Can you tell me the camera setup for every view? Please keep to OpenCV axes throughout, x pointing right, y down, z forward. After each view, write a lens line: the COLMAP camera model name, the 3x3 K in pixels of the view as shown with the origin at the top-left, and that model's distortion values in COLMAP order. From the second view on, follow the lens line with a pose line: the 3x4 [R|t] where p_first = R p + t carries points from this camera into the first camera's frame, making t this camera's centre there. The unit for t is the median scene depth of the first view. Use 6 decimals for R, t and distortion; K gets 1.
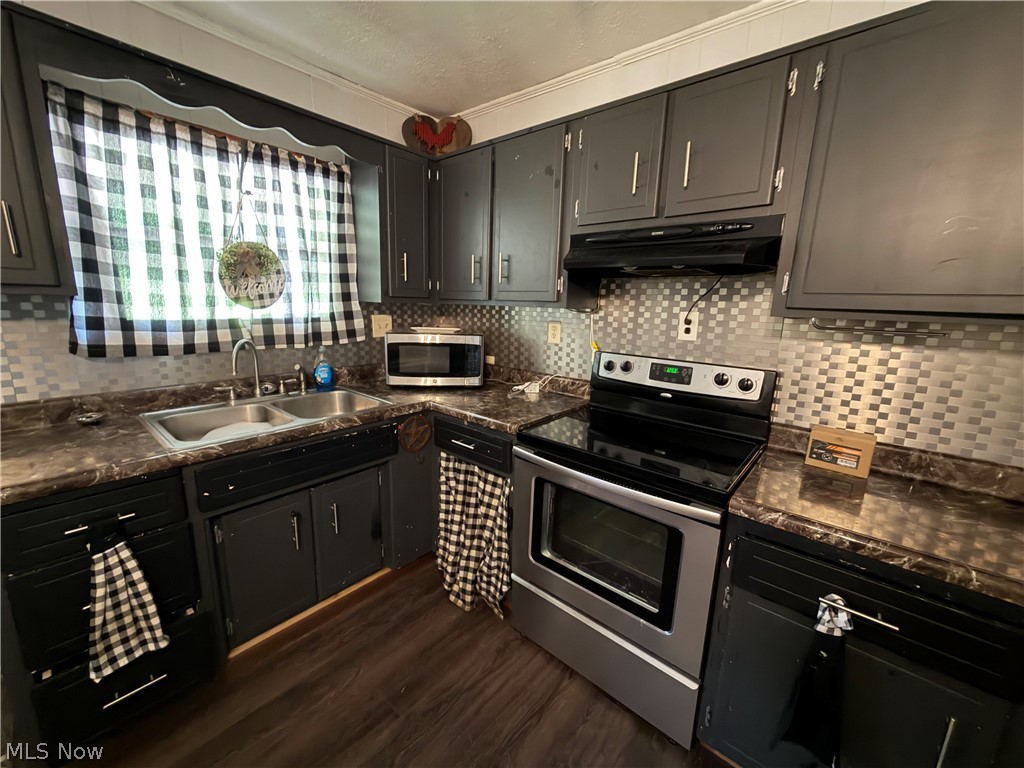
lens RADIAL K [[411.0, 0, 508.6], [0, 411.0, 388.3], [0, 0, 1]] dist [0.000148, -0.000015]
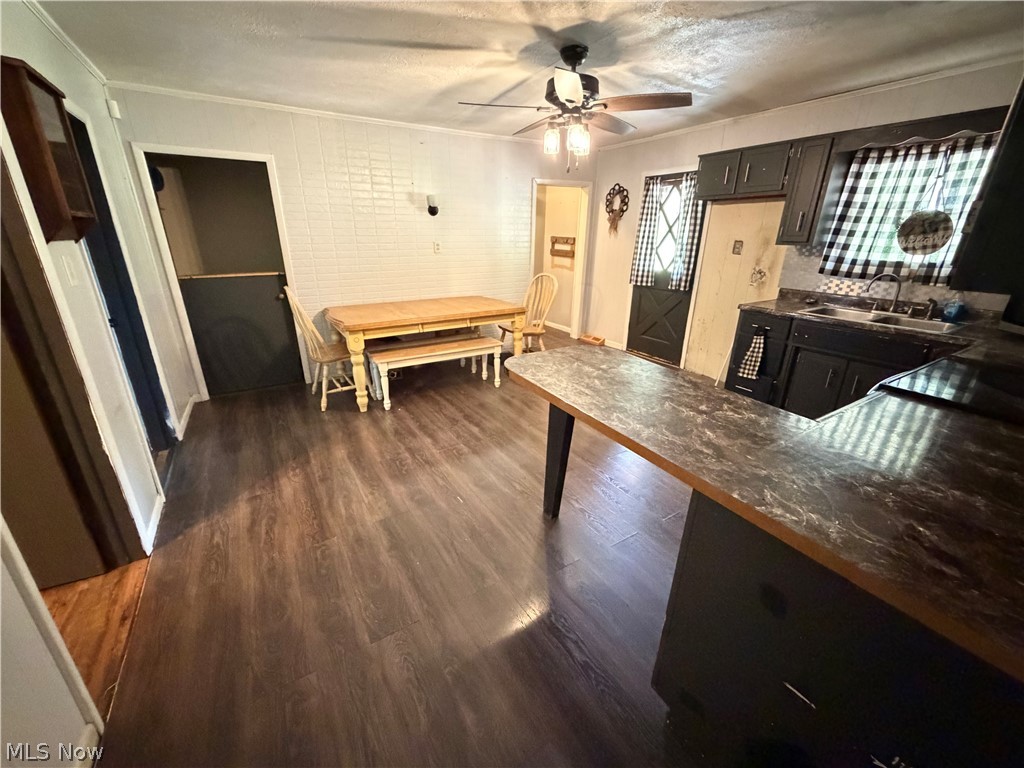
lens RADIAL K [[394.1, 0, 493.2], [0, 394.1, 380.7], [0, 0, 1]] dist [0.000201, -0.000024]
pose [[-0.321891, 0.304139, -0.896597, 1.345777], [-0.216887, 0.898129, 0.382524, 0.002499], [0.921600, 0.317592, -0.223136, 0.039560]]
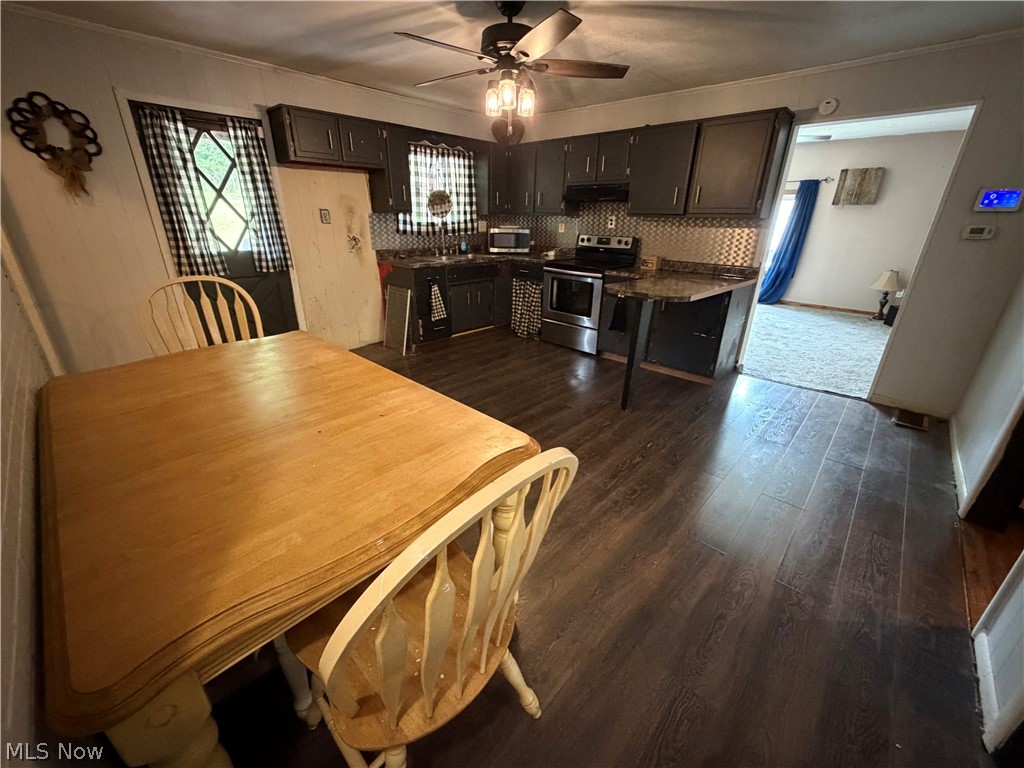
lens RADIAL K [[411.0, 0, 508.6], [0, 411.0, 388.3], [0, 0, 1]] dist [0.000148, -0.000015]
pose [[0.998373, 0.007265, -0.056551, -0.053479], [0.003400, 0.982497, 0.186248, 0.368682], [0.056915, -0.186137, 0.980874, -1.660607]]
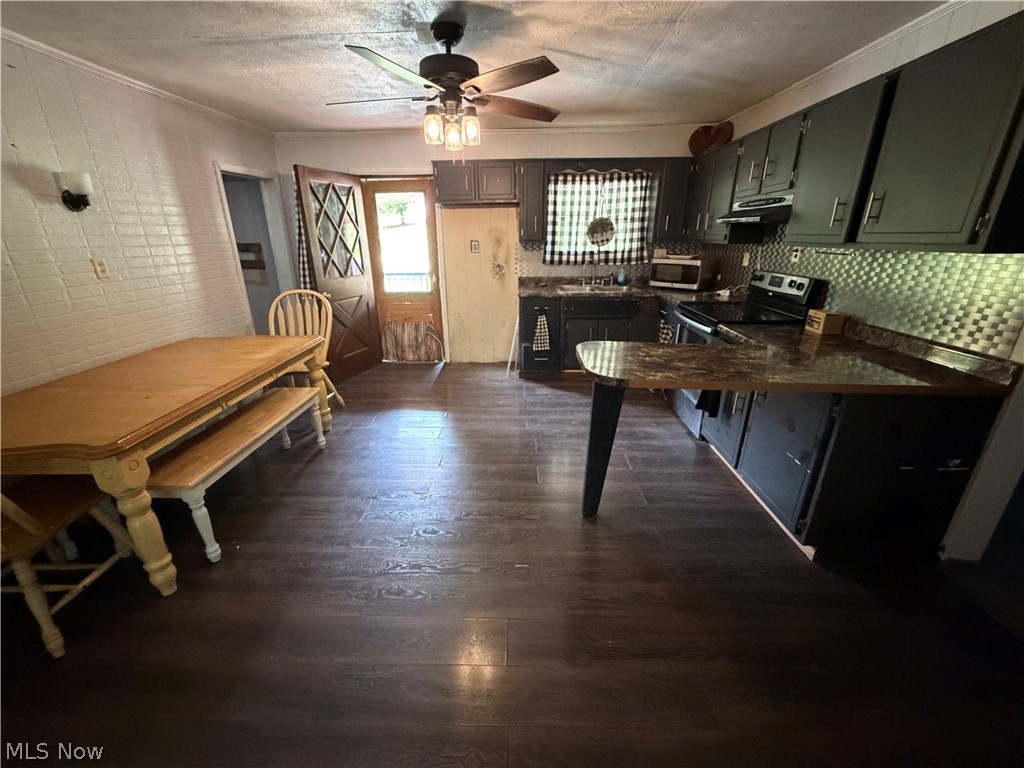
lens RADIAL K [[411.0, 0, 508.6], [0, 411.0, 388.3], [0, 0, 1]] dist [0.000148, -0.000015]
pose [[0.616243, 0.243065, -0.749109, 1.032853], [-0.137958, 0.969791, 0.201181, 0.194263], [0.775379, -0.020631, 0.631159, -0.917586]]
